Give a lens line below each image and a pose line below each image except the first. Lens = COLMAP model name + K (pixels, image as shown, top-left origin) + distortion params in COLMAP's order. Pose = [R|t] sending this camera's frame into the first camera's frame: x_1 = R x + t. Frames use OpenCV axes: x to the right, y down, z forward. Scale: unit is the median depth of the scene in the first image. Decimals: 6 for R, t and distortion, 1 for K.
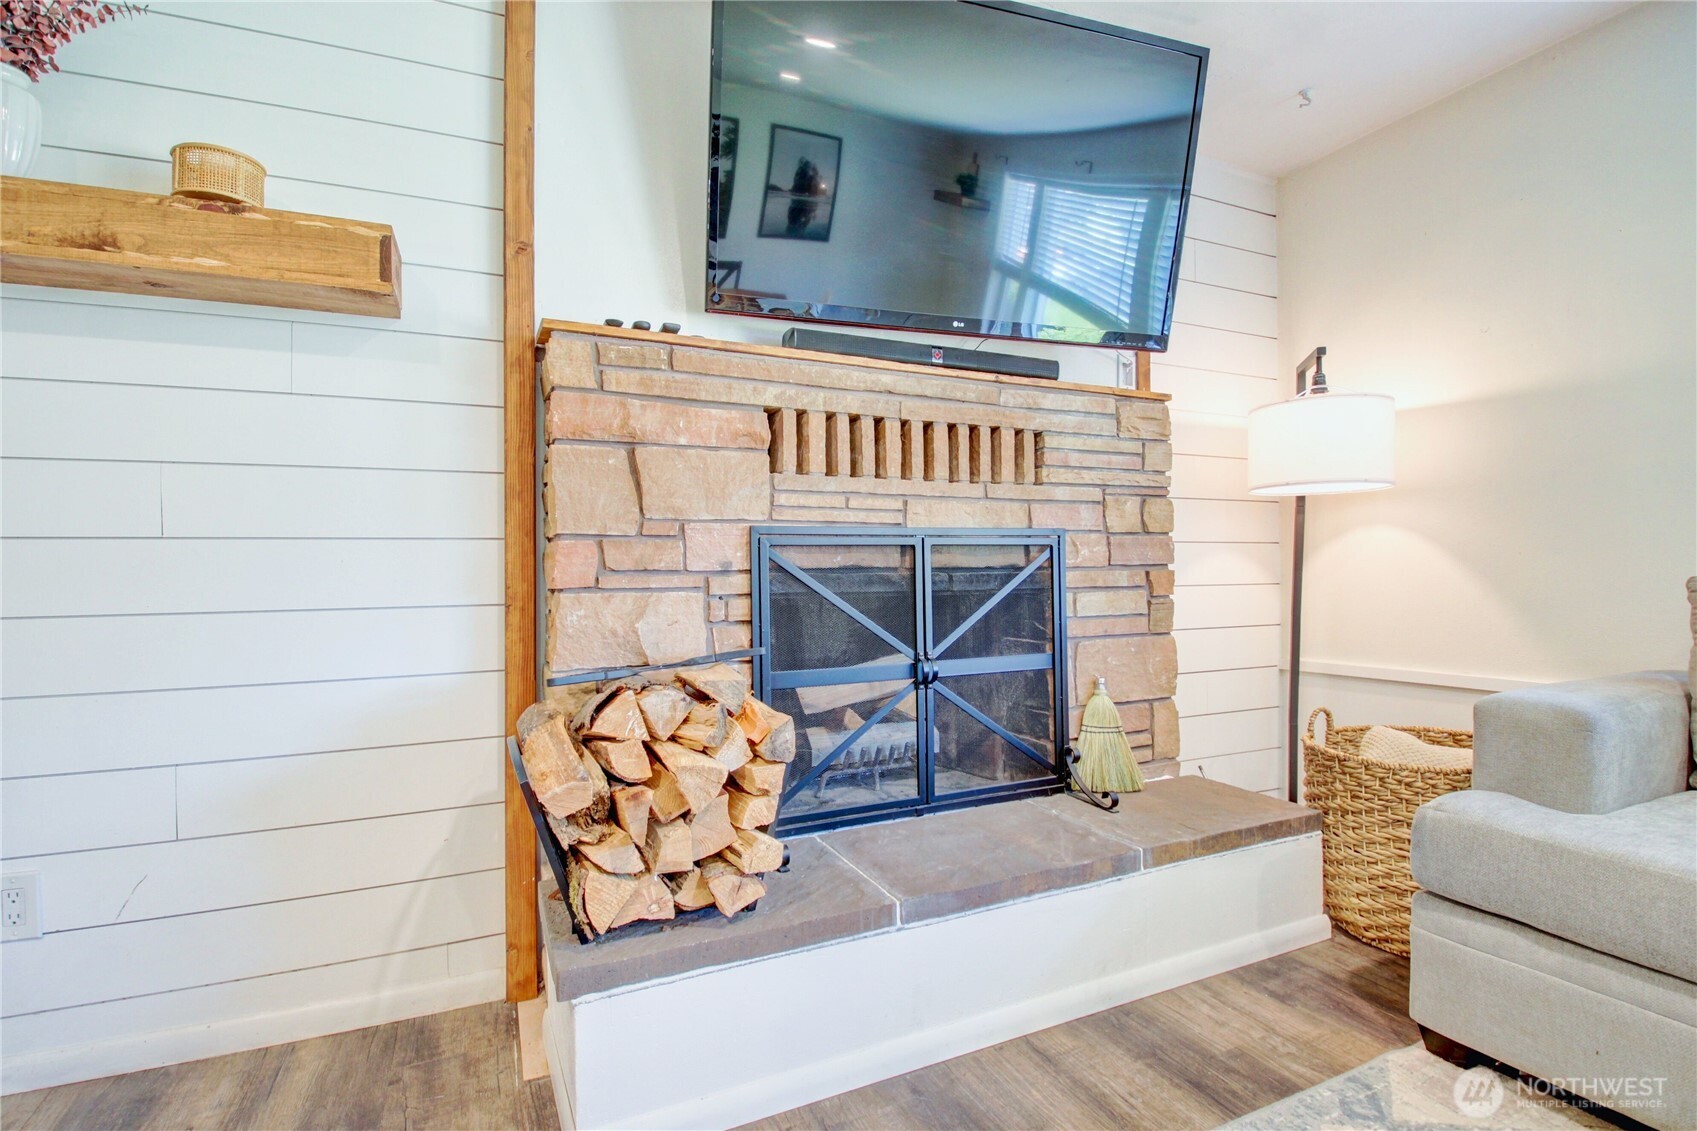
lens RADIAL K [[788.4, 0, 836.8], [0, 788.4, 575.2], [0, 0, 1]] dist [0.003865, -0.019658]
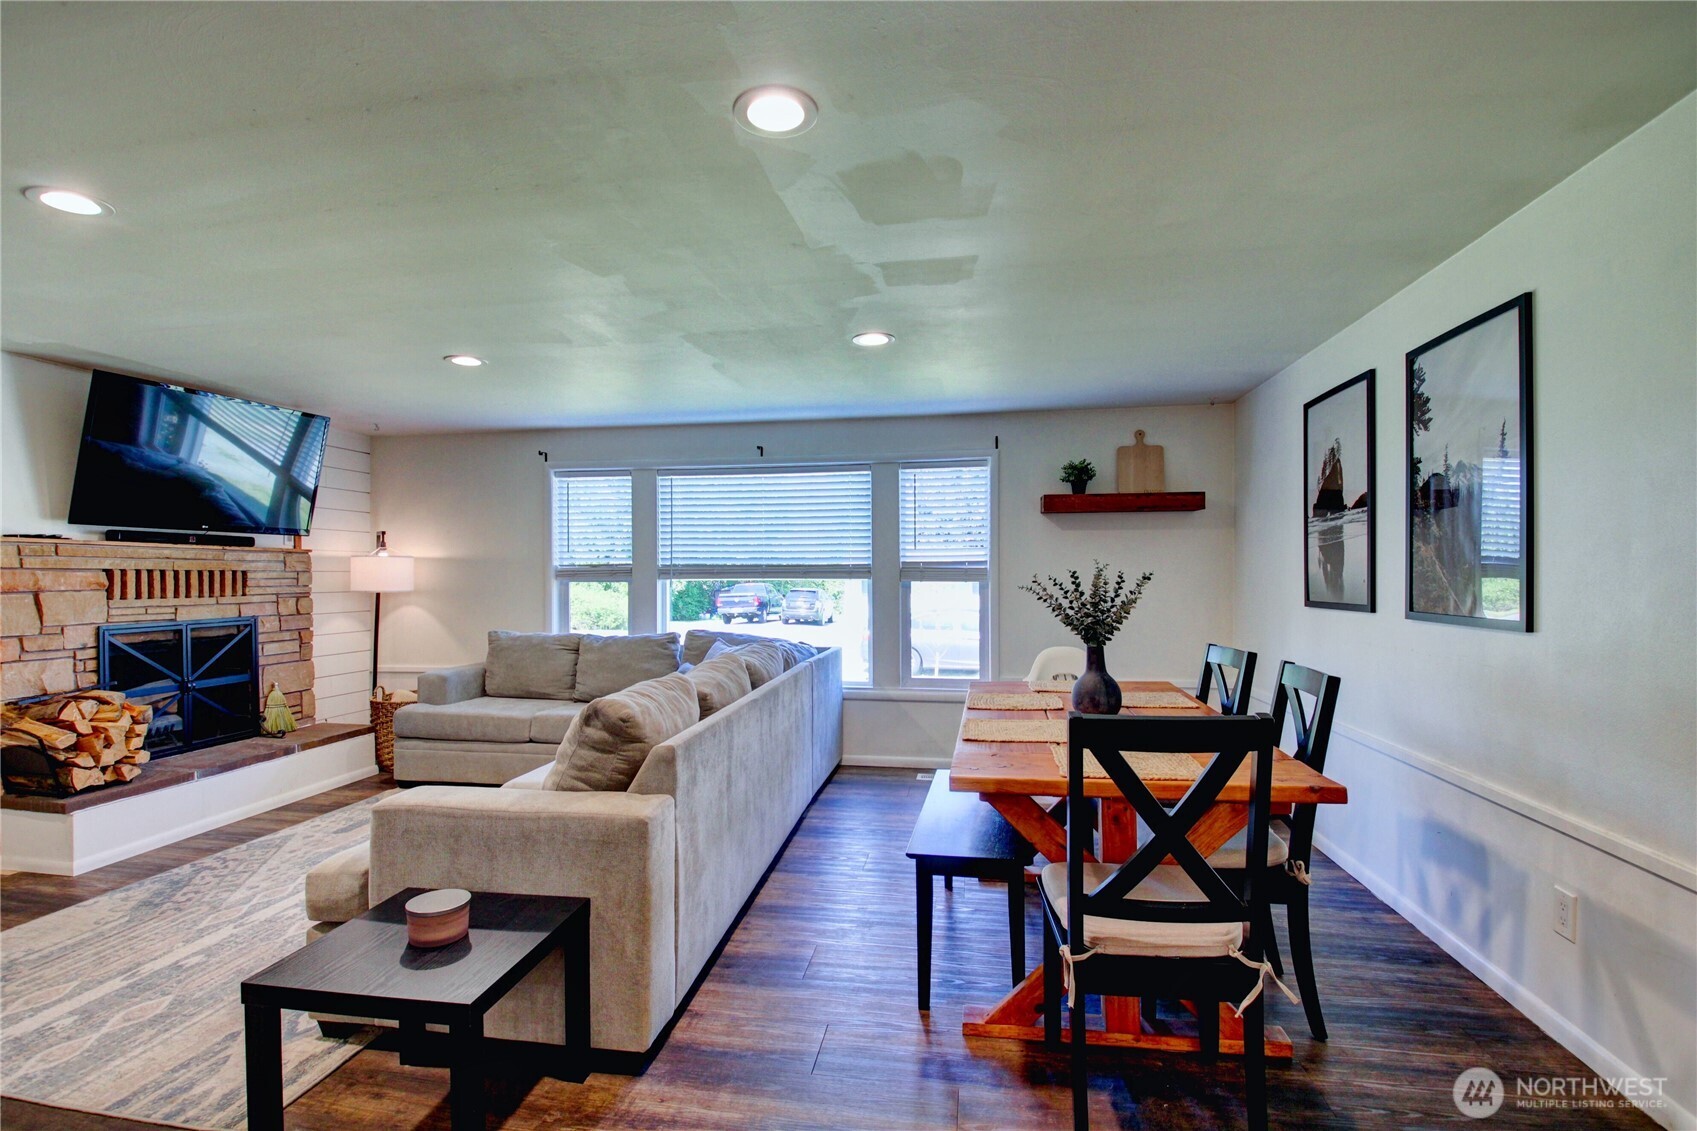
lens RADIAL K [[788.4, 0, 839.5], [0, 788.4, 576.2], [0, 0, 1]] dist [0.003865, -0.019658]
pose [[0.558622, 0.008181, 0.829382, -0.748995], [-0.004109, 0.999966, -0.007096, -0.193696], [-0.829413, 0.000556, 0.558636, -1.887534]]
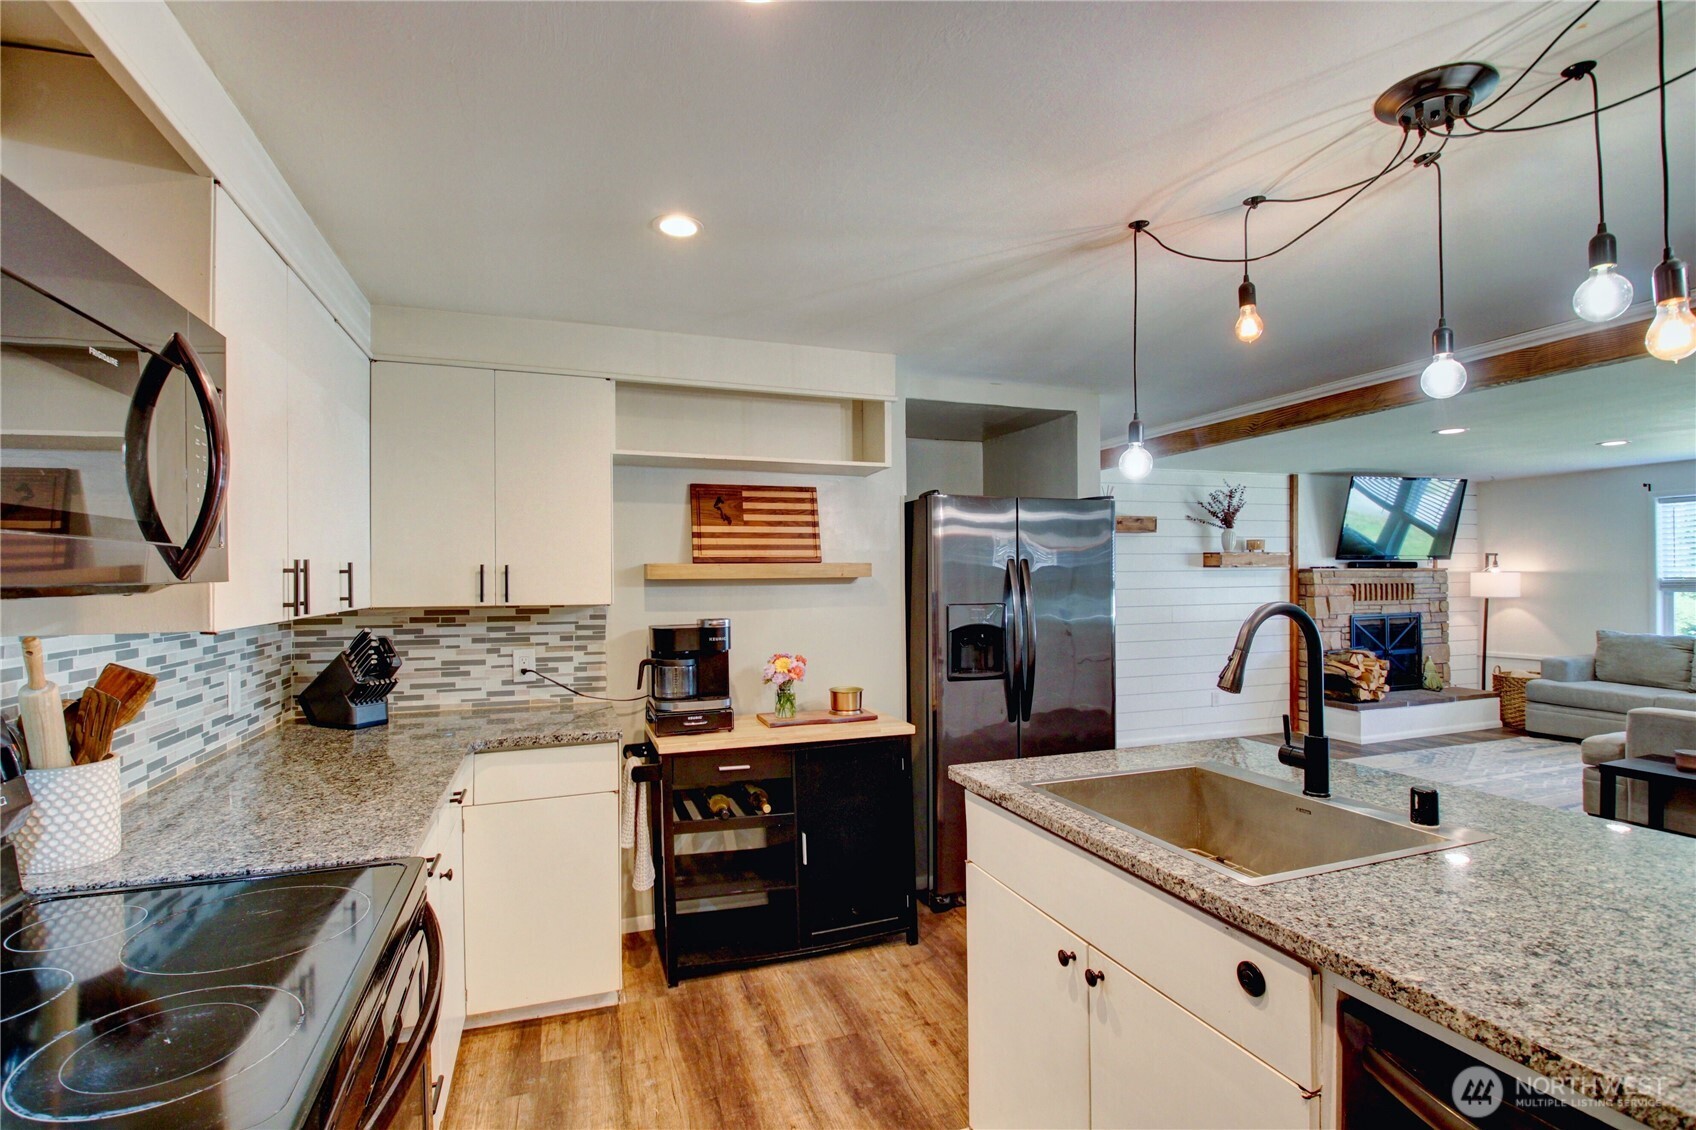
lens RADIAL K [[787.9, 0, 845.1], [0, 787.9, 576.3], [0, 0, 1]] dist [0.003865, -0.019658]
pose [[0.996345, 0.002898, -0.085366, -2.316765], [-0.002806, 0.999995, 0.001195, -0.256830], [0.085369, -0.000951, 0.996349, -3.170345]]
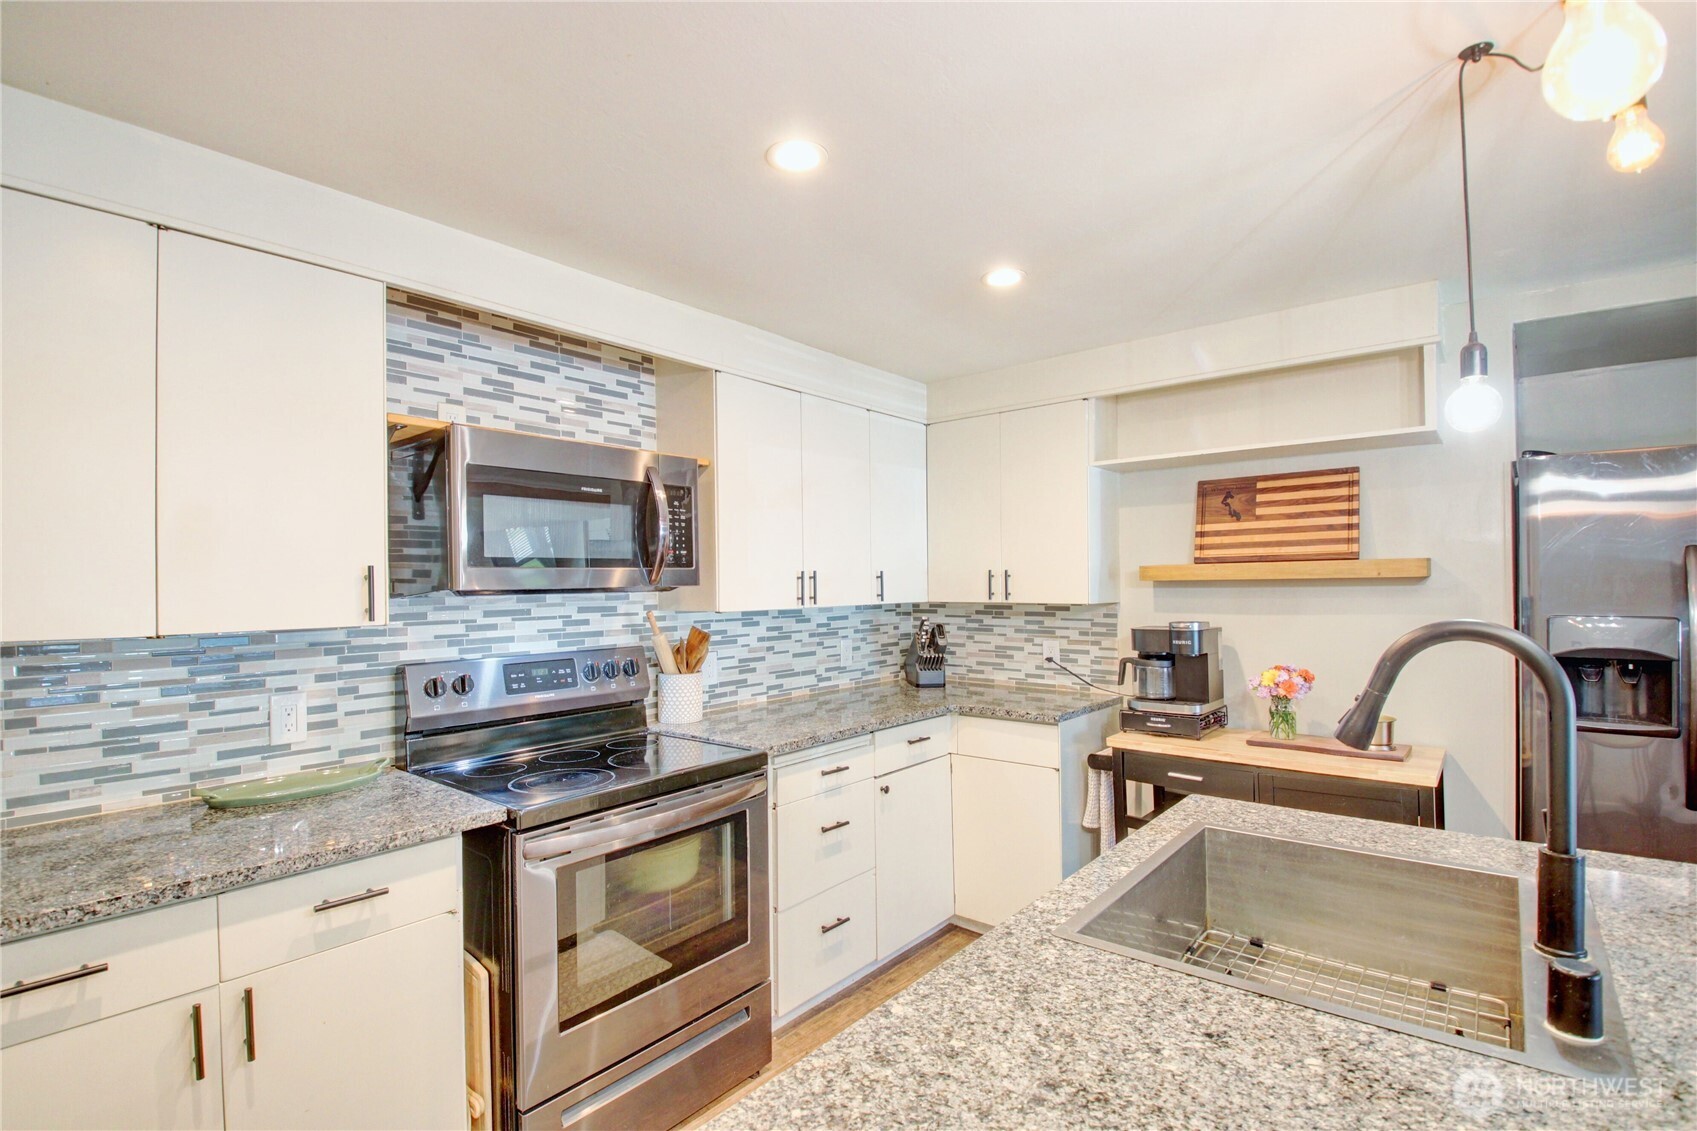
lens RADIAL K [[788.4, 0, 838.0], [0, 788.4, 590.3], [0, 0, 1]] dist [0.003865, -0.019658]
pose [[0.429395, 0.012737, -0.903027, -1.599228], [0.008819, 0.999794, 0.018295, -0.263536], [0.903074, -0.015820, 0.429194, -2.882549]]
